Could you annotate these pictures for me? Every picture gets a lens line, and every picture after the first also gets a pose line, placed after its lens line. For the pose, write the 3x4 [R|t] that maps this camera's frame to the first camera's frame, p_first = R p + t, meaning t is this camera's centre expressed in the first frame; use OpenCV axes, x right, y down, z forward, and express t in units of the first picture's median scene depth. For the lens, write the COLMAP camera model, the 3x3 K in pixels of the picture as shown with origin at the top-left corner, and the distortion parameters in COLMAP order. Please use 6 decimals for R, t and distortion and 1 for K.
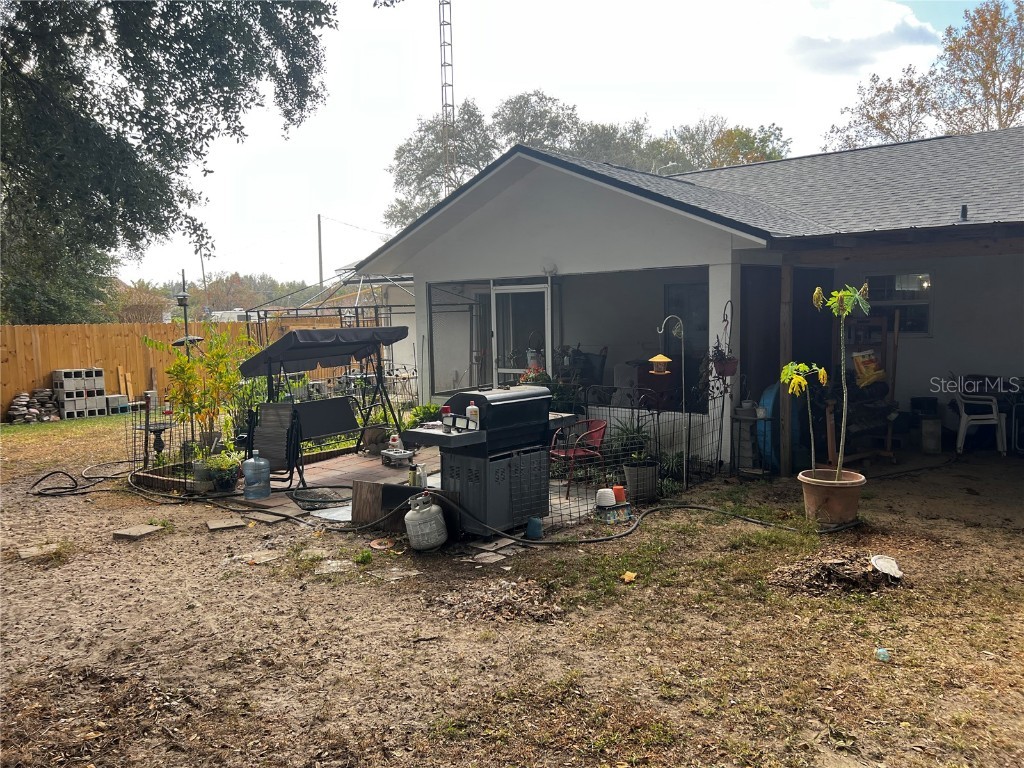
lens RADIAL K [[765.3, 0, 510.3], [0, 765.3, 384.0], [0, 0, 1]] dist [0.056666, -0.070619]
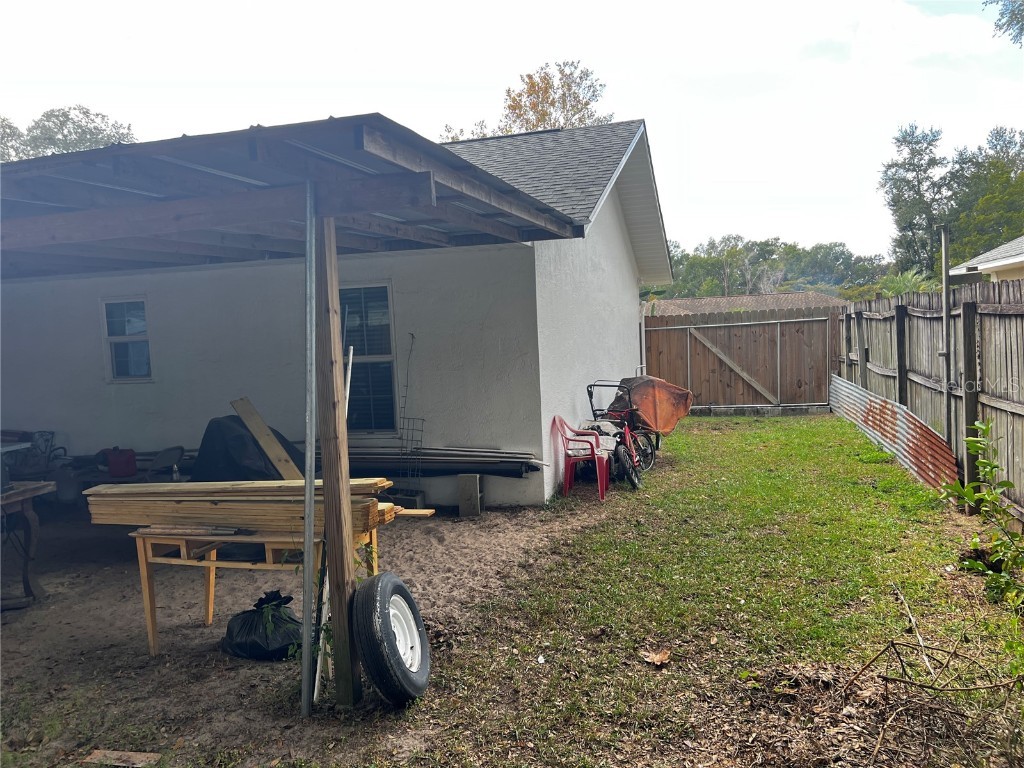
lens RADIAL K [[765.3, 0, 514.9], [0, 765.3, 387.6], [0, 0, 1]] dist [0.056666, -0.070619]
pose [[0.919380, -0.043544, 0.390953, 0.840221], [0.058955, 0.997882, -0.027498, -0.001735], [-0.388928, 0.048329, 0.920000, -0.011383]]
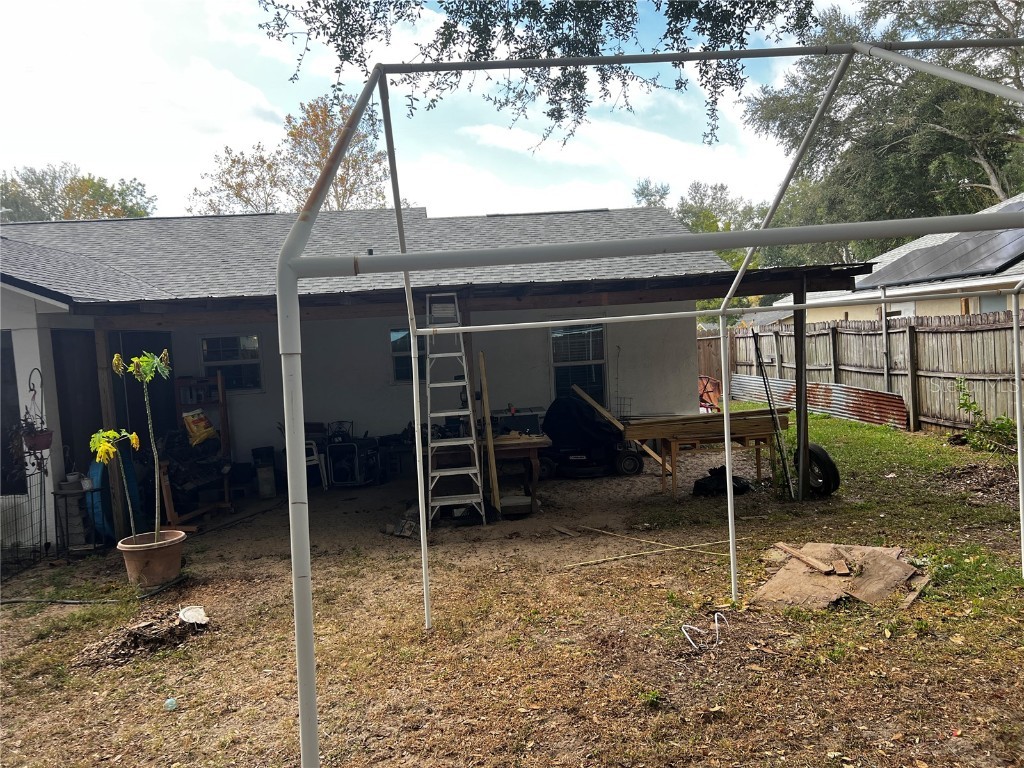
lens RADIAL K [[765.3, 0, 511.2], [0, 765.3, 388.5], [0, 0, 1]] dist [0.056666, -0.070619]
pose [[0.727817, -0.059296, 0.683203, 0.060267], [0.105474, 0.994080, -0.026085, -0.000019], [-0.677612, 0.091045, 0.729762, -0.056884]]
